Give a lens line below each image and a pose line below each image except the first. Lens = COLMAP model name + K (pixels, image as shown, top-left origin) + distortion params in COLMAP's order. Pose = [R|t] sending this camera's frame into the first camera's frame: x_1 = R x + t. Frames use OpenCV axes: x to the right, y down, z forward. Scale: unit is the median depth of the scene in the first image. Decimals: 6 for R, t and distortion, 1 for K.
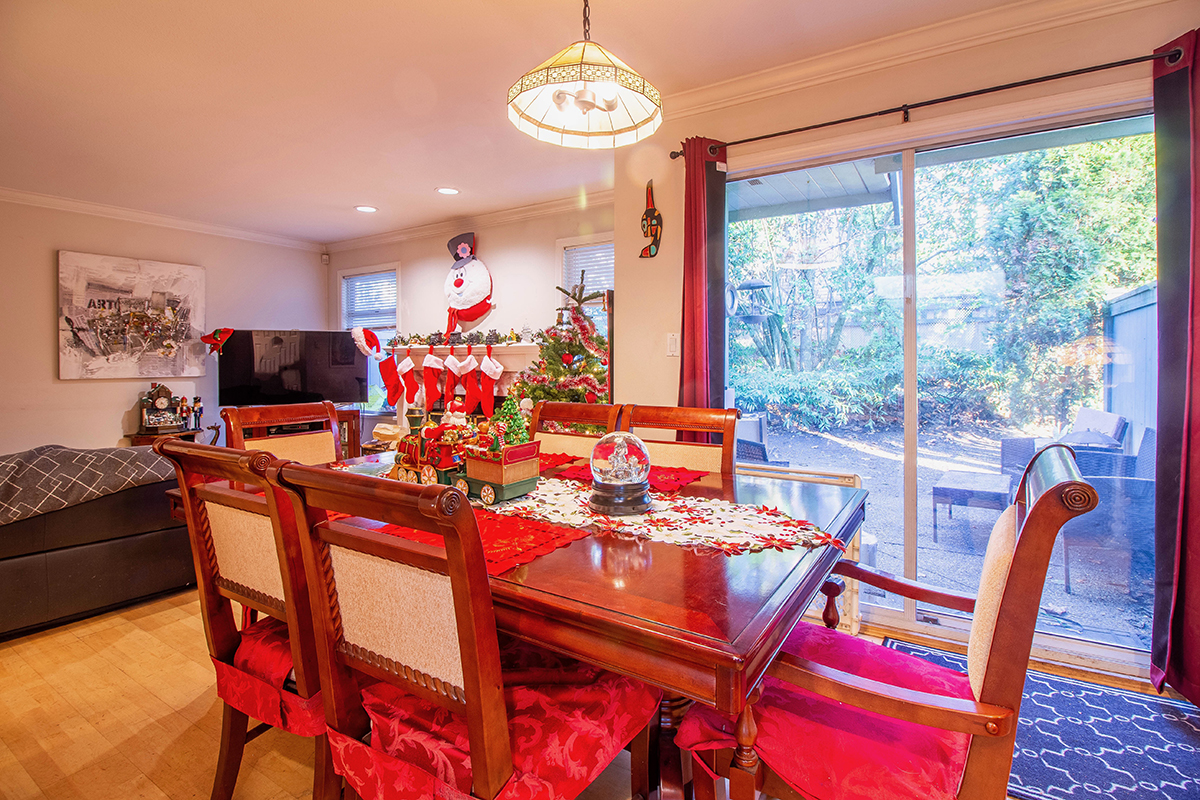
lens RADIAL K [[572.0, 0, 616.8], [0, 572.0, 366.4], [0, 0, 1]] dist [-0.002378, -0.009315]
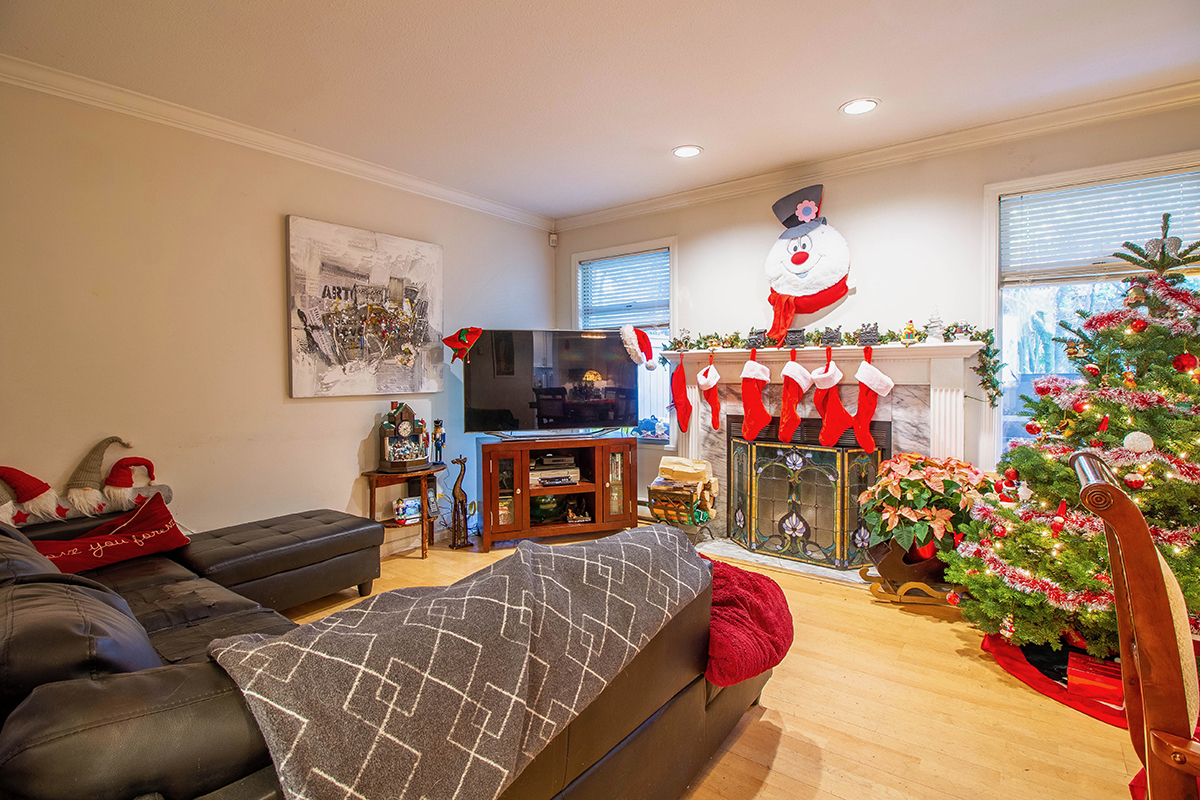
lens RADIAL K [[572.0, 0, 593.4], [0, 572.0, 388.7], [0, 0, 1]] dist [-0.002378, -0.009315]
pose [[0.995035, -0.001828, -0.099508, -0.472798], [0.003816, 0.999797, 0.019793, -0.001158], [0.099451, -0.020074, 0.994840, 0.284690]]
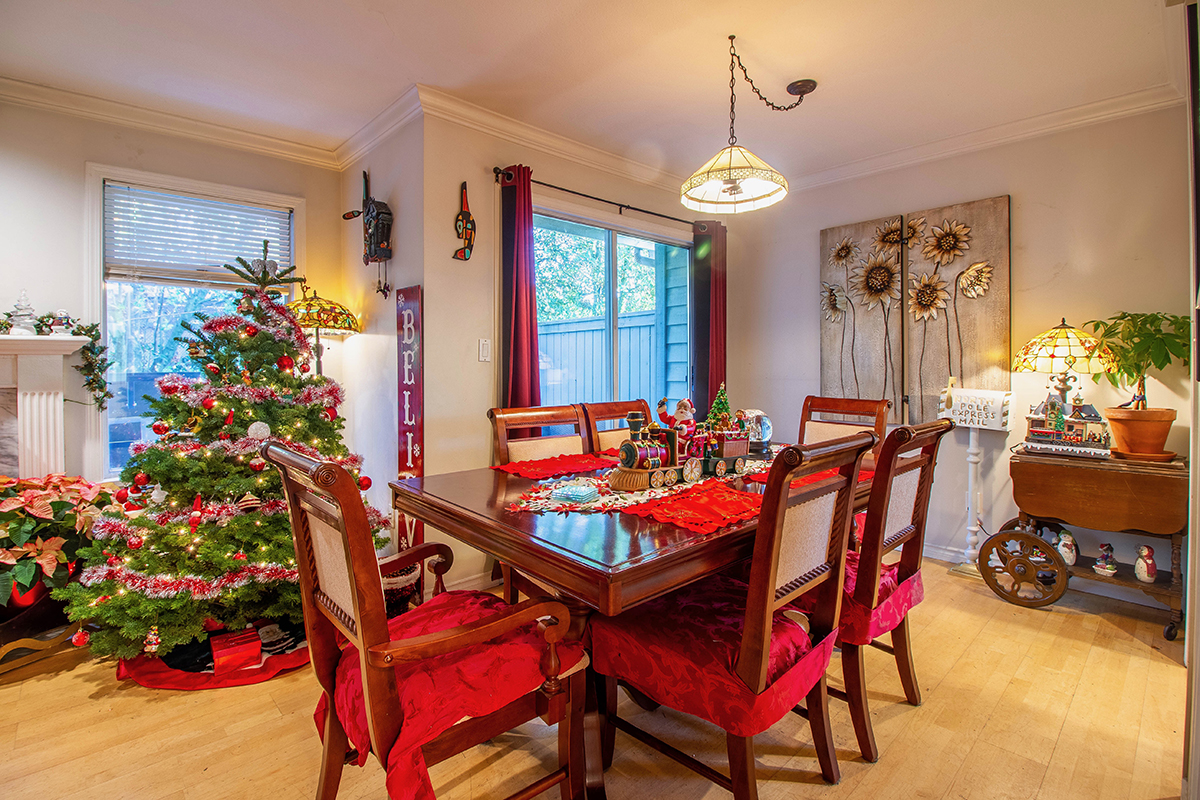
lens RADIAL K [[572.0, 0, 610.4], [0, 572.0, 370.3], [0, 0, 1]] dist [-0.002378, -0.009315]
pose [[0.254225, -0.005739, 0.967128, -0.513556], [0.012353, 0.999920, 0.002687, -0.001631], [-0.967066, 0.011264, 0.254275, 0.320624]]
